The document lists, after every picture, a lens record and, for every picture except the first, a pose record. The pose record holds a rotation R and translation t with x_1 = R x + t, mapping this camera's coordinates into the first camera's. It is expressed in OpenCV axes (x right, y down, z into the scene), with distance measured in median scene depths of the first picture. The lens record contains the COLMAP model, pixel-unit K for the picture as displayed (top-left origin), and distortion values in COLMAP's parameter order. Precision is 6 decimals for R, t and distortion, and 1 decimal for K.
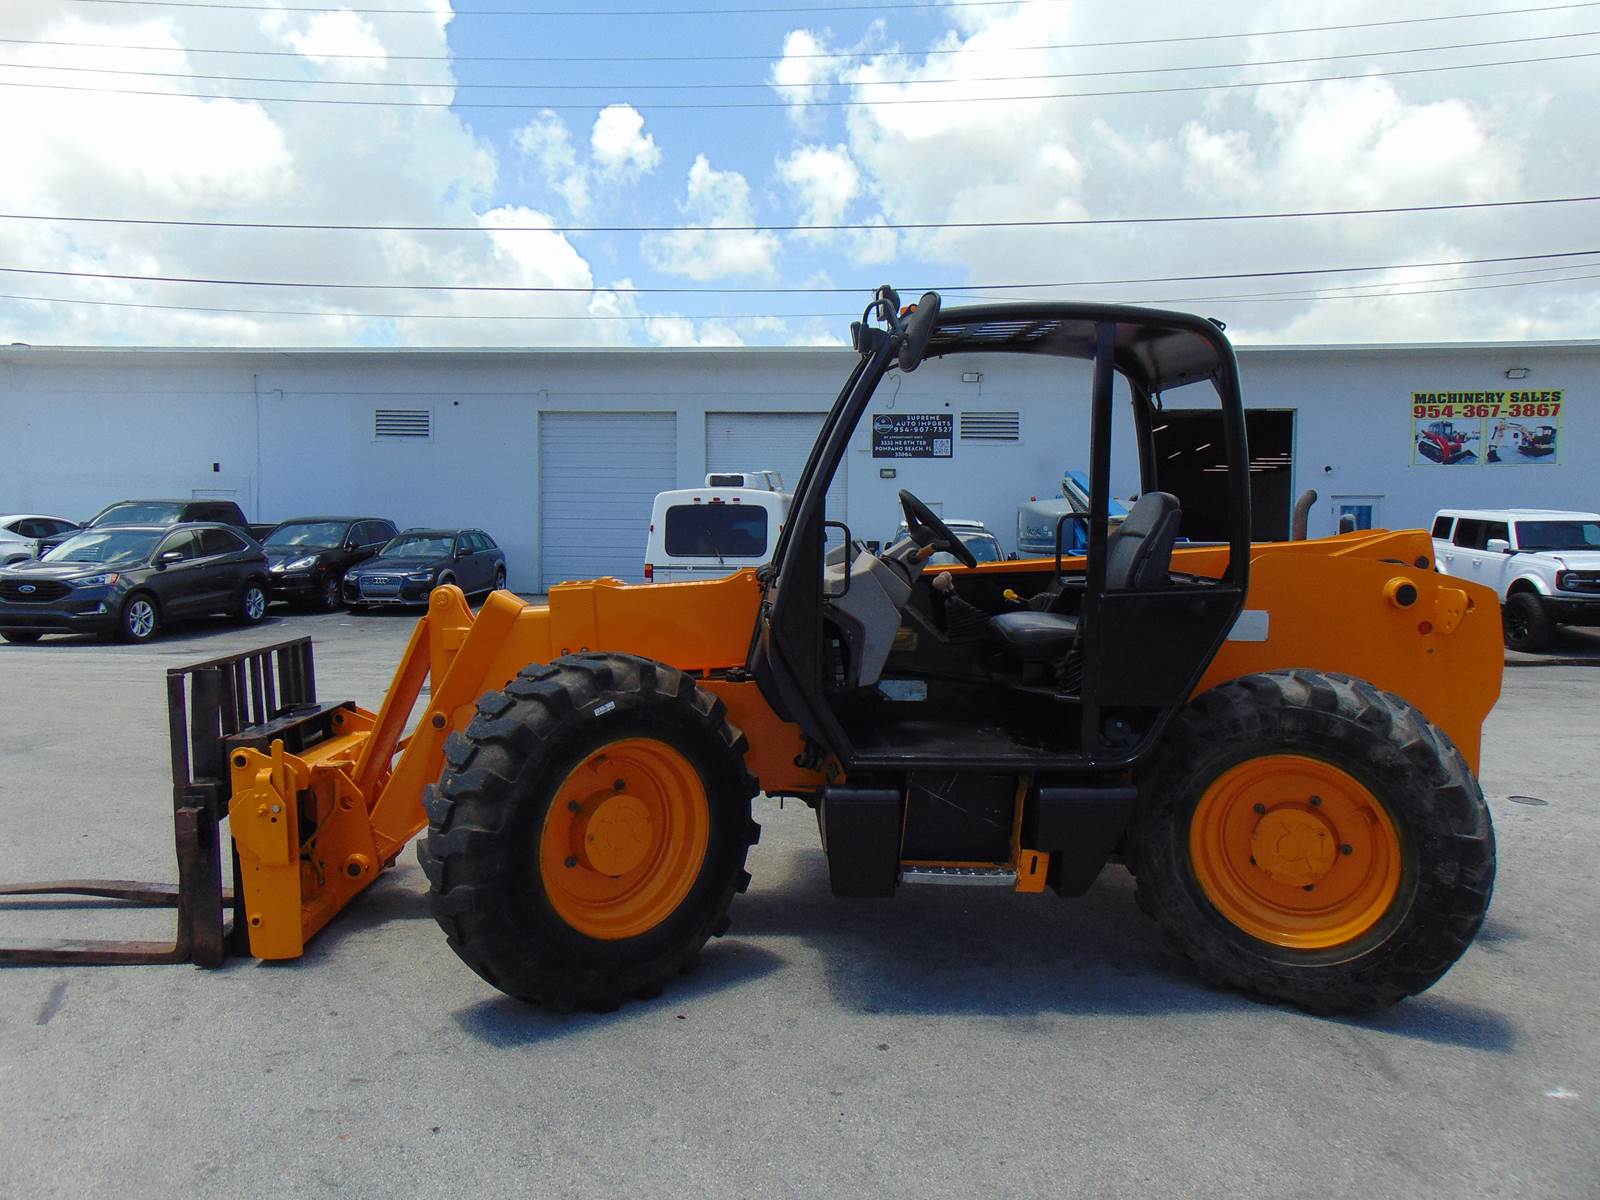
lens RADIAL K [[1186.4, 0, 800.6], [0, 1186.4, 605.3], [0, 0, 1]] dist [-0.003099, 0.039866]
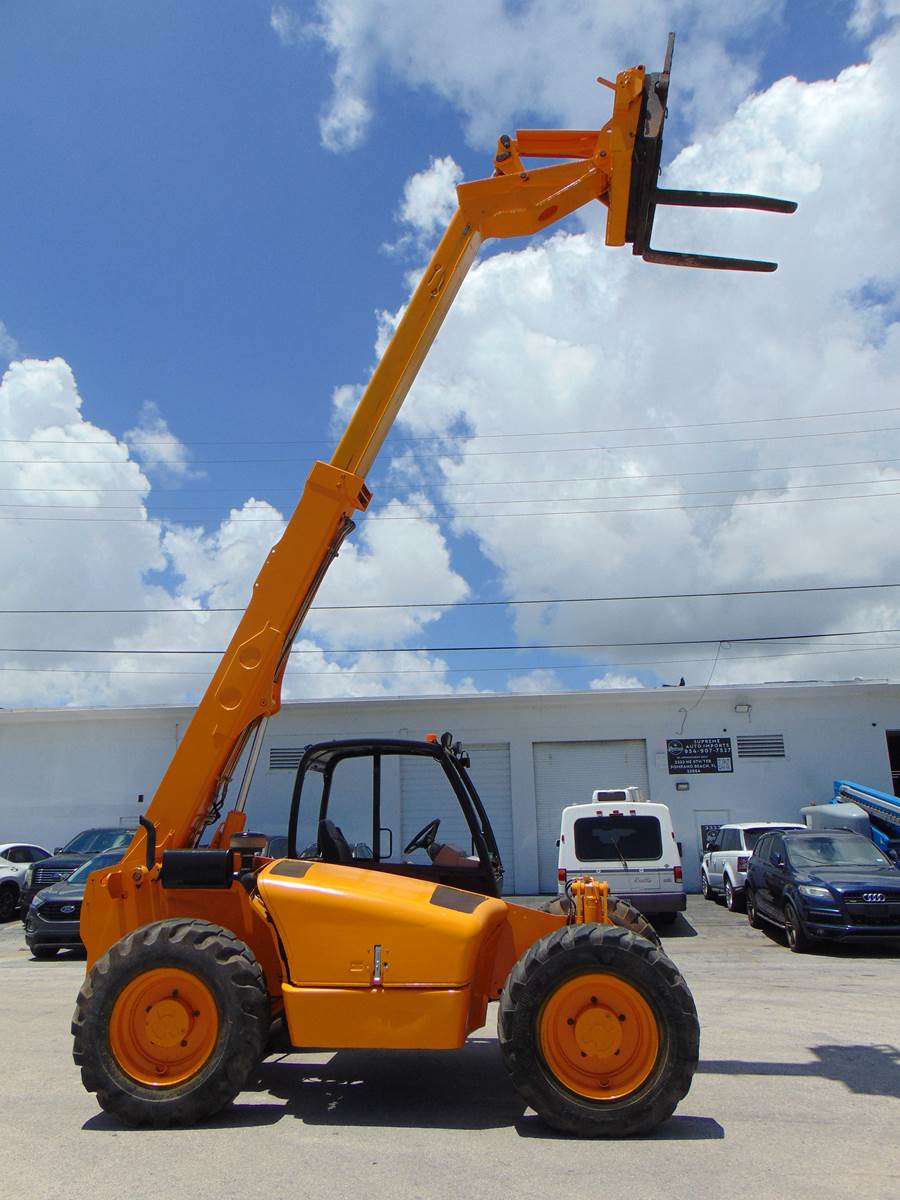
lens RADIAL K [[889.8, 0, 454.9], [0, 889.8, 607.9], [0, 0, 1]] dist [-0.003099, 0.039866]
pose [[0.999505, -0.031445, -0.000967, -0.229173], [0.029627, 0.951160, -0.307273, -0.012614], [0.010582, 0.307093, 0.951621, 0.062127]]
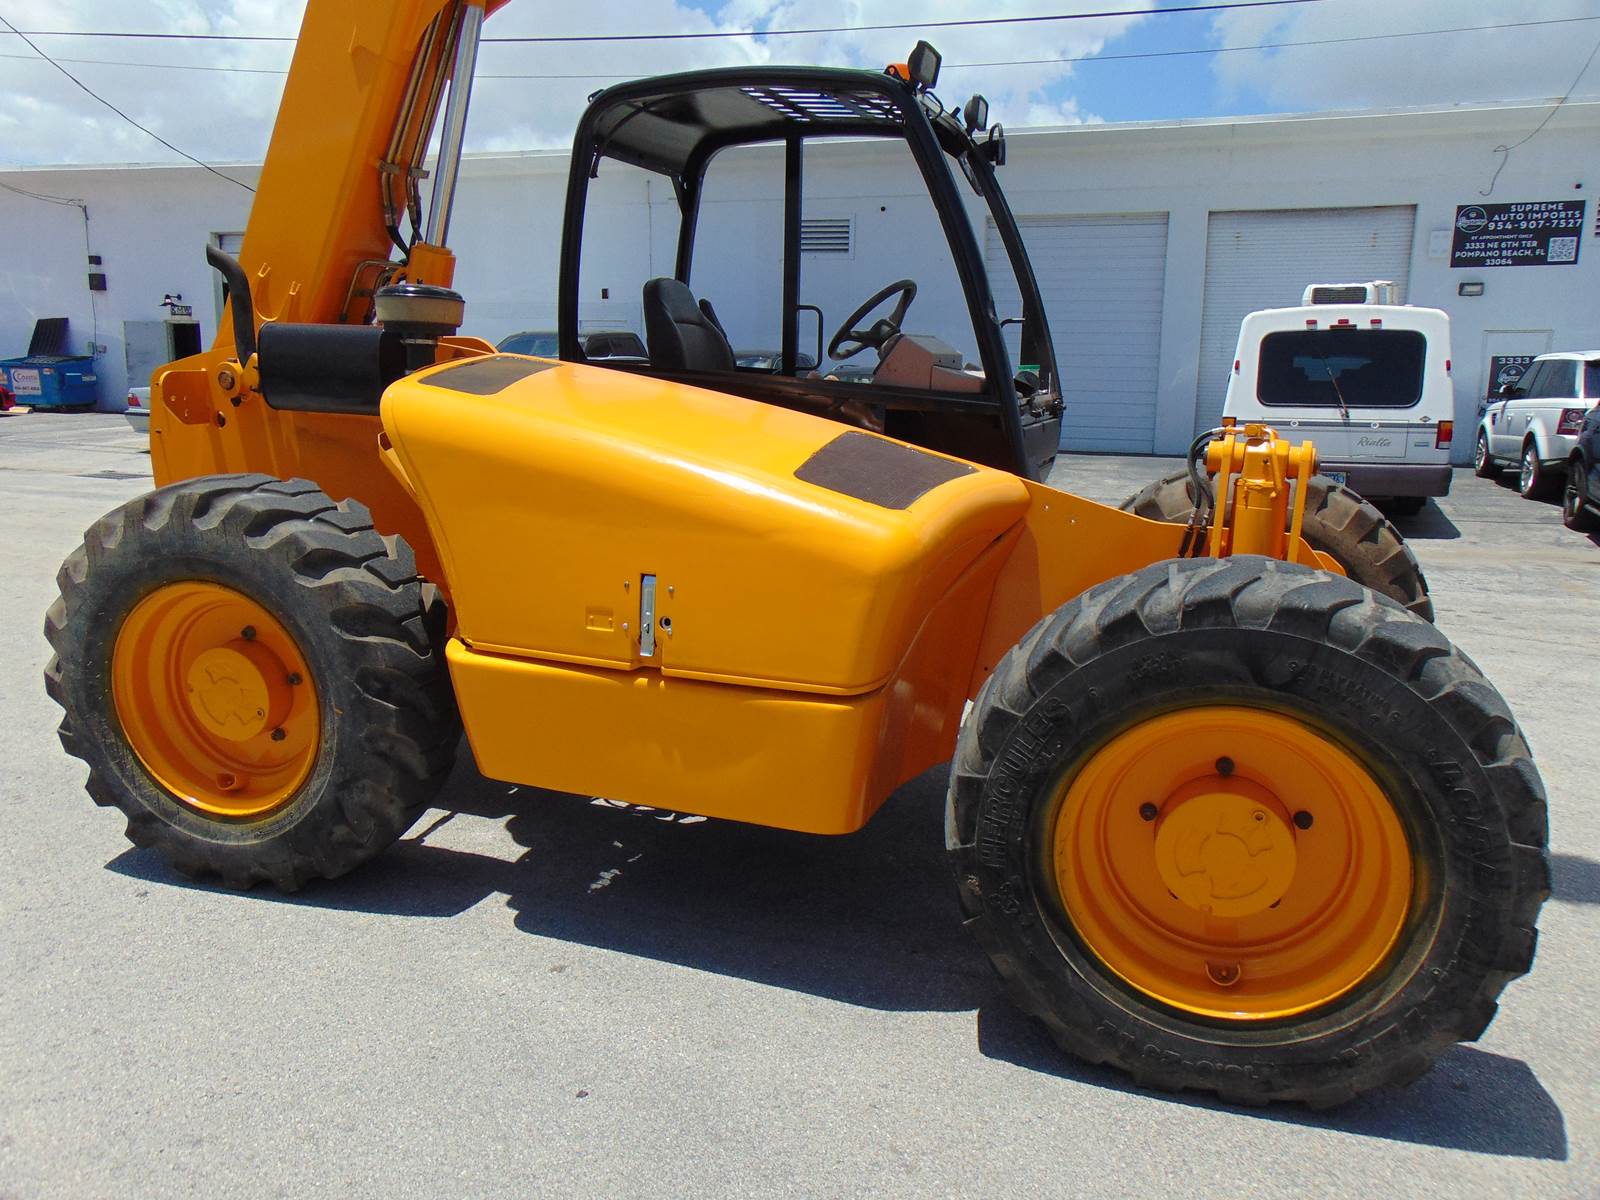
lens RADIAL K [[1186.4, 0, 814.3], [0, 1186.4, 588.0], [0, 0, 1]] dist [-0.003099, 0.039866]
pose [[0.971775, 0.047573, -0.231064, -0.200991], [-0.019722, 0.992410, 0.121382, -0.014625], [0.235084, -0.113399, 0.965337, 0.255053]]
